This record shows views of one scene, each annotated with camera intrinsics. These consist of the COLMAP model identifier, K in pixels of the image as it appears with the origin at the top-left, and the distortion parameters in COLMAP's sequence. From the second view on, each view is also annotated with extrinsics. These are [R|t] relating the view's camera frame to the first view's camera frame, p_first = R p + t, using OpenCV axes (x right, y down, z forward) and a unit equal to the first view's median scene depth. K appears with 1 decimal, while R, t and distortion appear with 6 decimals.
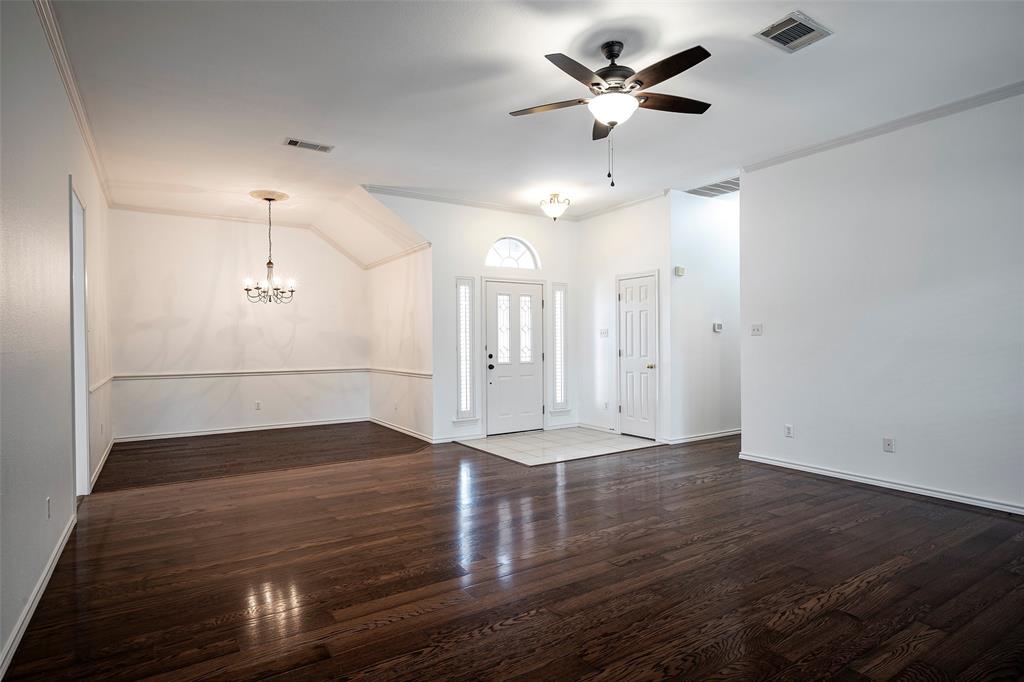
lens RADIAL K [[549.3, 0, 512.0], [0, 549.3, 341.0], [0, 0, 1]] dist [0.000256, -0.000117]
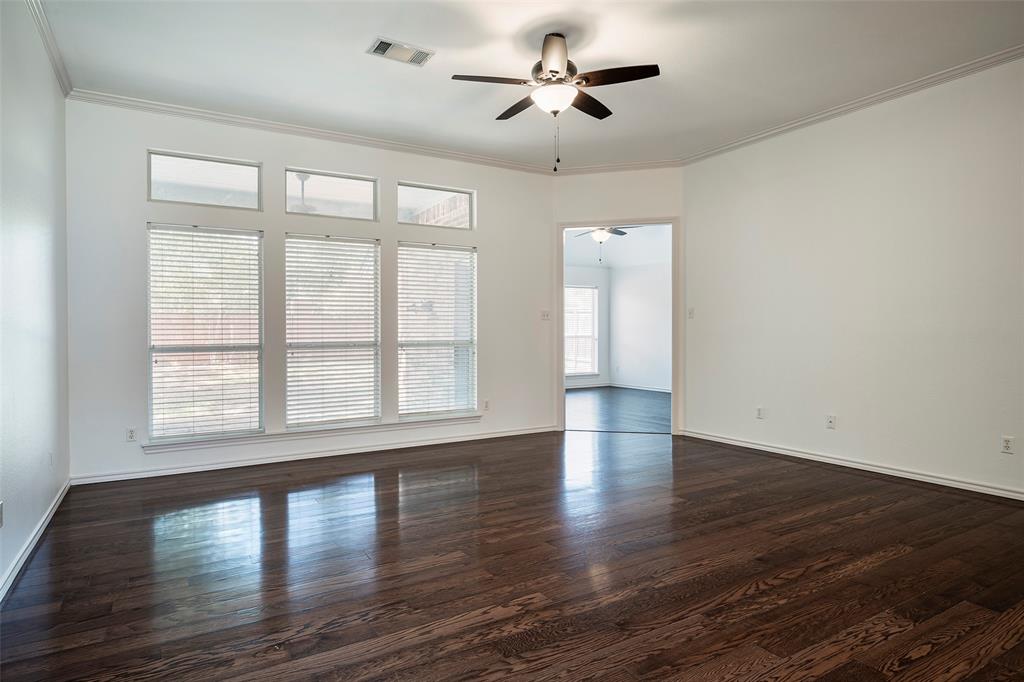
lens RADIAL K [[584.4, 0, 512.0], [0, 584.4, 341.0], [0, 0, 1]] dist [-0.000747, -0.000125]
pose [[-0.999505, 0.010987, 0.029483, 0.187996], [0.011419, 0.999830, 0.014497, 0.020513], [-0.029319, 0.014827, -0.999460, 1.703726]]
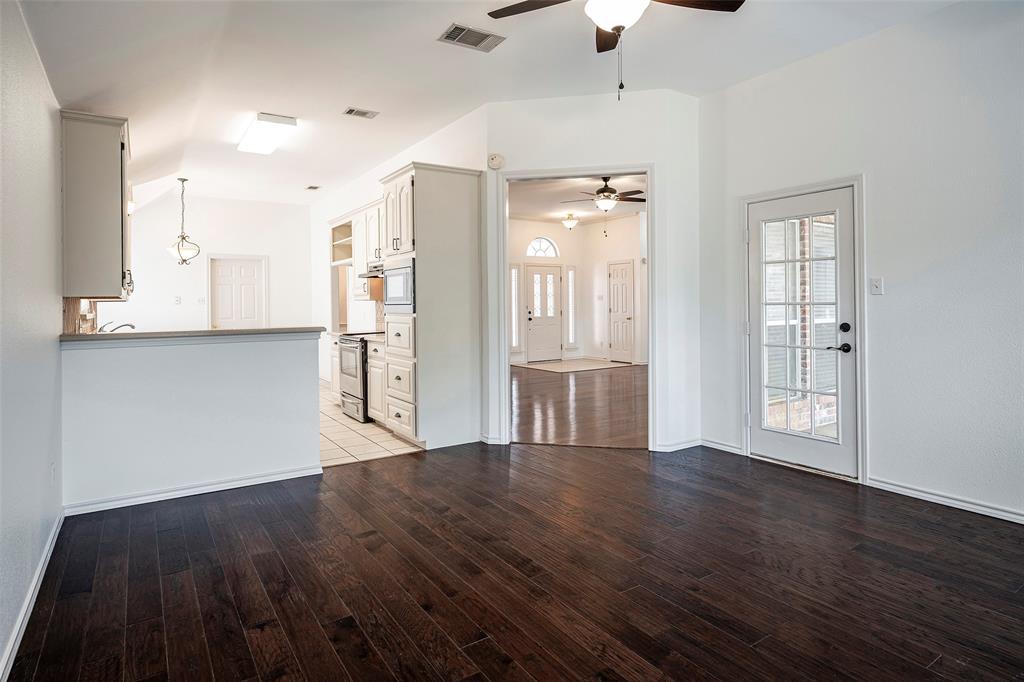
lens RADIAL K [[560.8, 0, 517.6], [0, 560.8, 300.1], [0, 0, 1]] dist [-0.000883, -0.000039]
pose [[0.999603, -0.001785, 0.028126, -0.117607], [0.001965, 0.999978, -0.006358, 0.001544], [-0.028114, 0.006411, 0.999584, -0.618344]]
